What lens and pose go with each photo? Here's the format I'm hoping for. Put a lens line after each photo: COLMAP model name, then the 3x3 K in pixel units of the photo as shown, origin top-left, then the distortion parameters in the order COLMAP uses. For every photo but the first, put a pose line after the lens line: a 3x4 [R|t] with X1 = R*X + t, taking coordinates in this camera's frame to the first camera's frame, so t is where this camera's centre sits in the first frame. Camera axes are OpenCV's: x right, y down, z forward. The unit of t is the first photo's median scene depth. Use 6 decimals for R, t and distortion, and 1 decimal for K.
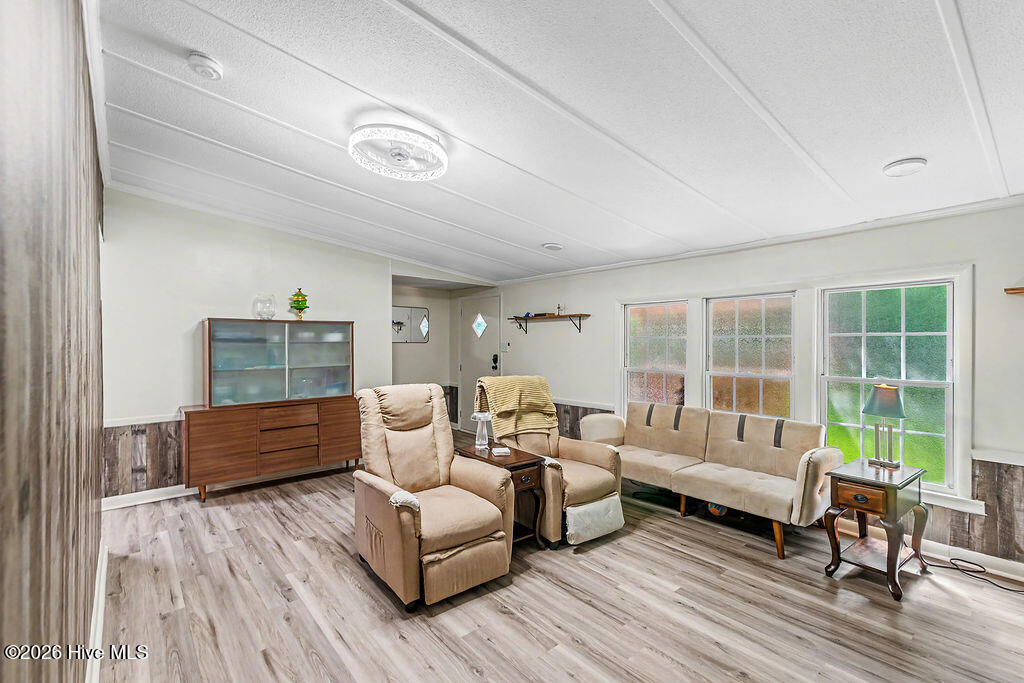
lens RADIAL K [[453.7, 0, 515.0], [0, 453.7, 344.2], [0, 0, 1]] dist [0.009313, -0.000379]
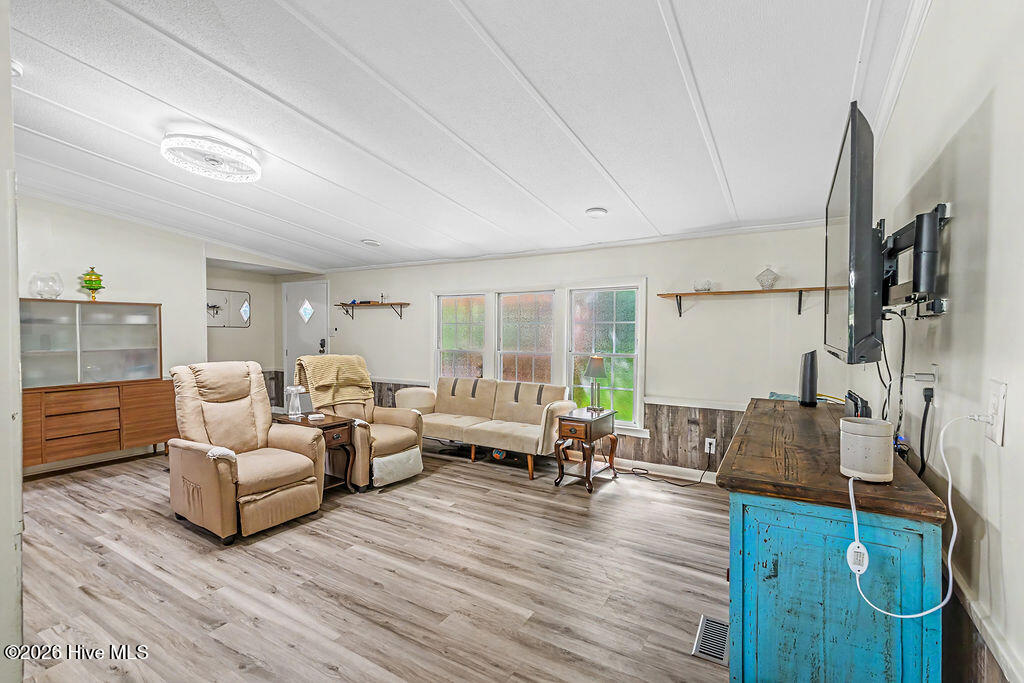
lens RADIAL K [[453.7, 0, 515.0], [0, 453.7, 344.2], [0, 0, 1]] dist [0.009313, -0.000379]
pose [[0.945559, -0.002469, 0.325441, 0.075913], [-0.005771, 0.999687, 0.024352, 0.014446], [-0.325399, -0.024904, 0.945249, -0.294597]]
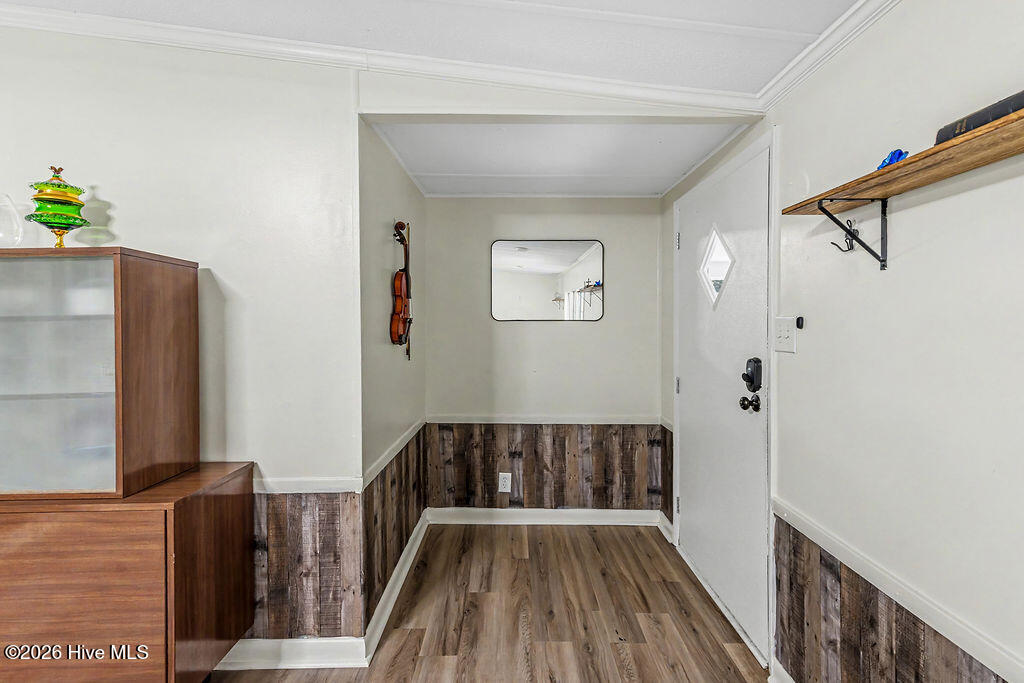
lens RADIAL K [[467.8, 0, 494.3], [0, 467.8, 330.2], [0, 0, 1]] dist [0.002441, -0.000100]
pose [[0.735866, 0.011521, -0.677029, 0.077567], [-0.005136, 0.999921, 0.011433, 0.005476], [0.677108, -0.004936, 0.735867, 1.455877]]
